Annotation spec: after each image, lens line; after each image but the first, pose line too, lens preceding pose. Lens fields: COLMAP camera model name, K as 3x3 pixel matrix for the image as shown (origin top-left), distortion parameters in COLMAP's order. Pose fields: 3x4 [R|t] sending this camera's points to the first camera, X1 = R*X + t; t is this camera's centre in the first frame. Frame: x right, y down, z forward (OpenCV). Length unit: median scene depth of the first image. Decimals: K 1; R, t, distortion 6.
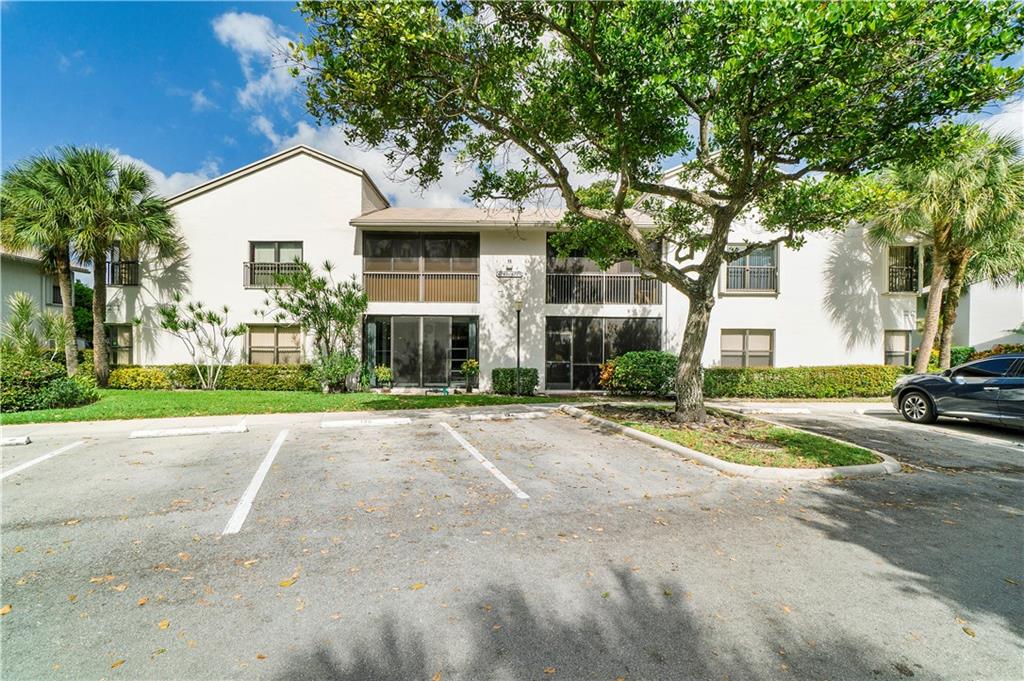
lens RADIAL K [[438.7, 0, 501.3], [0, 438.7, 339.5], [0, 0, 1]] dist [-0.000700, -0.000050]
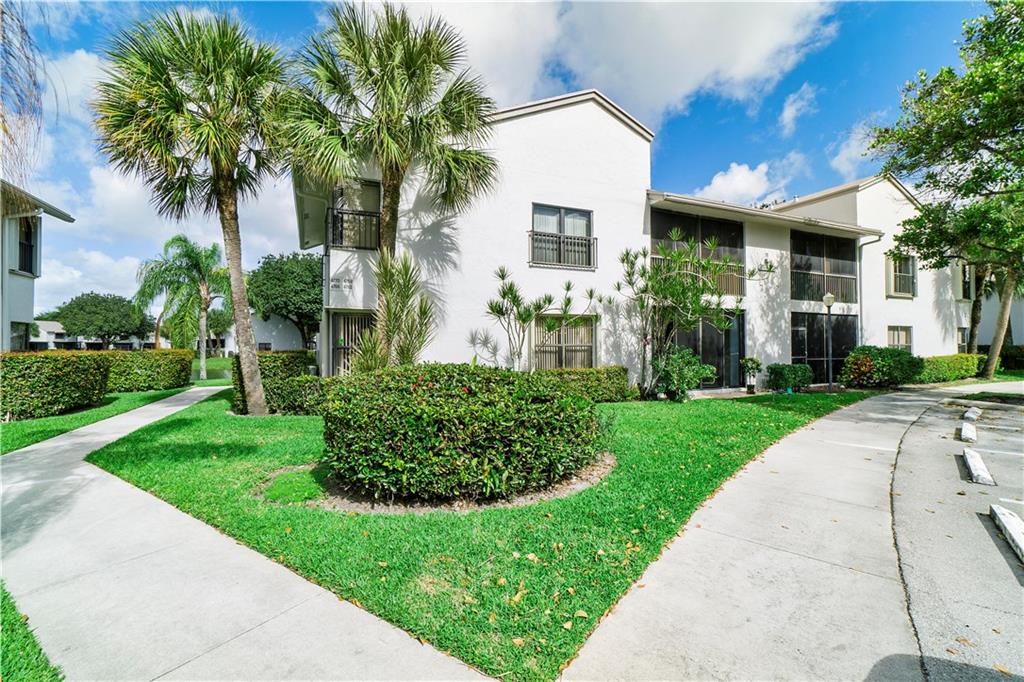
lens RADIAL K [[451.1, 0, 507.3], [0, 451.1, 337.0], [0, 0, 1]] dist [0.000116, -0.000607]
pose [[0.914230, -0.002576, 0.405187, -0.916150], [0.004232, 0.999986, -0.003192, 0.005822], [-0.405173, 0.004633, 0.914228, 0.316679]]
